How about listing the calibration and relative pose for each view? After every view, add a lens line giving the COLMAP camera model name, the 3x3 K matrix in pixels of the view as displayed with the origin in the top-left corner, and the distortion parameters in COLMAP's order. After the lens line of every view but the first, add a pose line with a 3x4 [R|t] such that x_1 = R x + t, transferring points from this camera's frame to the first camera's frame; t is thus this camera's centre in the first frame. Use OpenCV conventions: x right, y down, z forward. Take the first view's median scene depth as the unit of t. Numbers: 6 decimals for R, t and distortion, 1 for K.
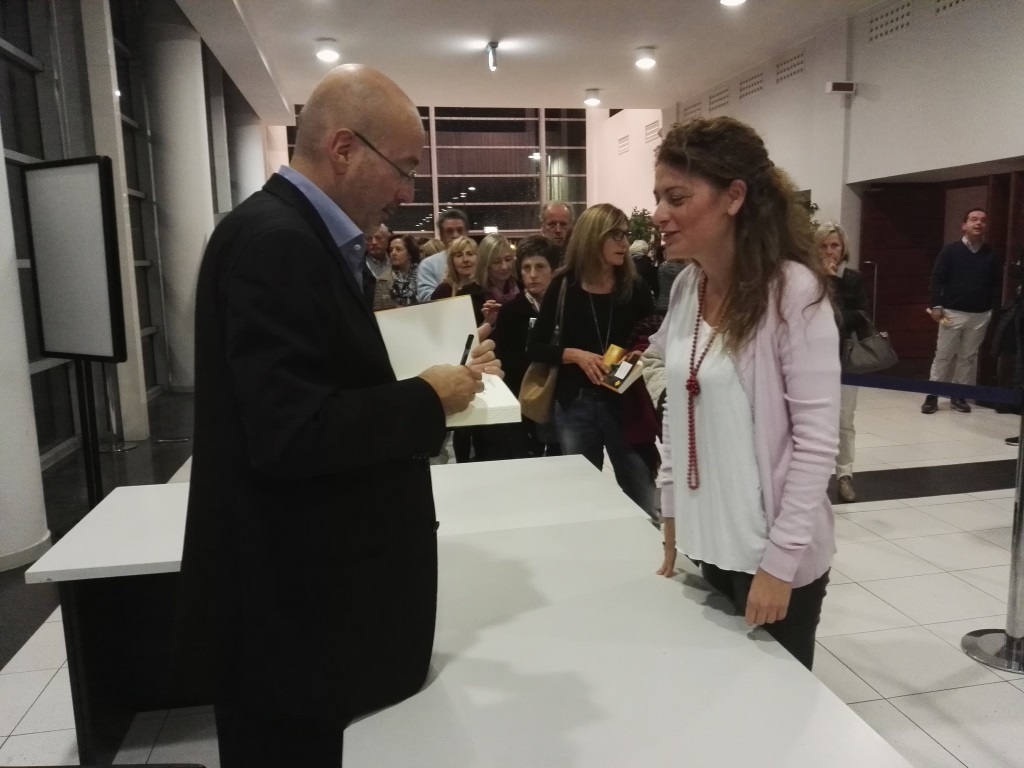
lens RADIAL K [[840.5, 0, 512.0], [0, 840.5, 384.0], [0, 0, 1]] dist [0.092501, -0.160587]
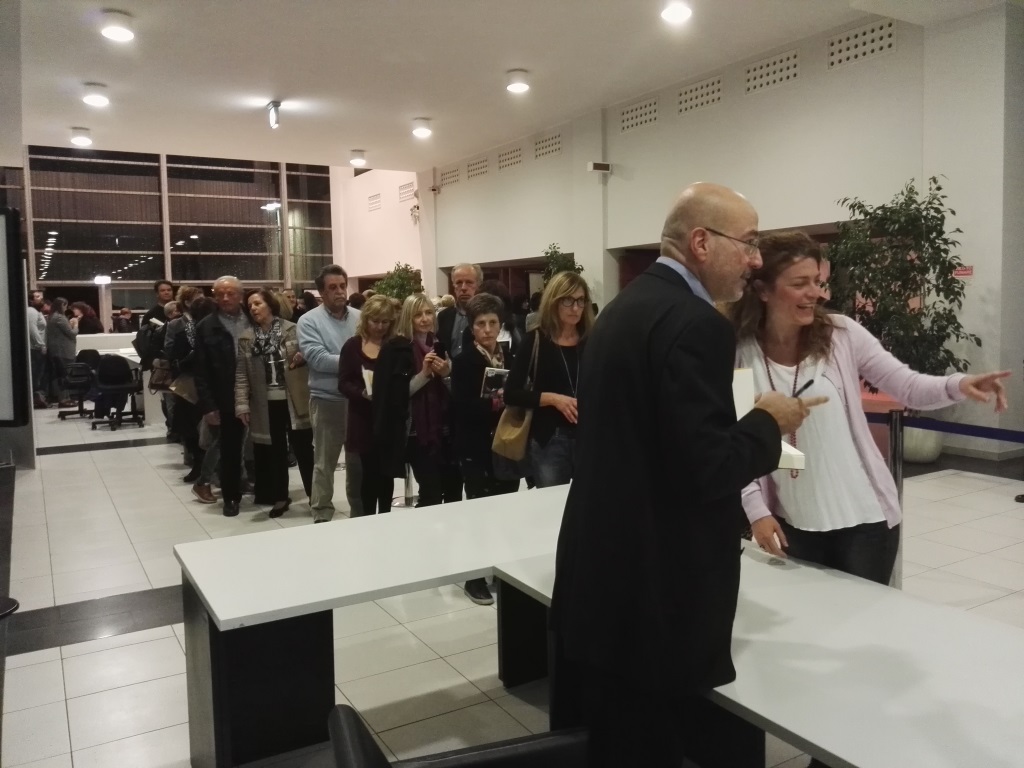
lens RADIAL K [[833.1, 0, 512.0], [0, 833.1, 384.0], [0, 0, 1]] dist [0.074462, -0.141781]
pose [[0.938509, -0.032219, 0.343747, -0.112398], [0.051887, 0.997491, -0.048168, -0.000537], [-0.341333, 0.063042, 0.937826, -0.019217]]
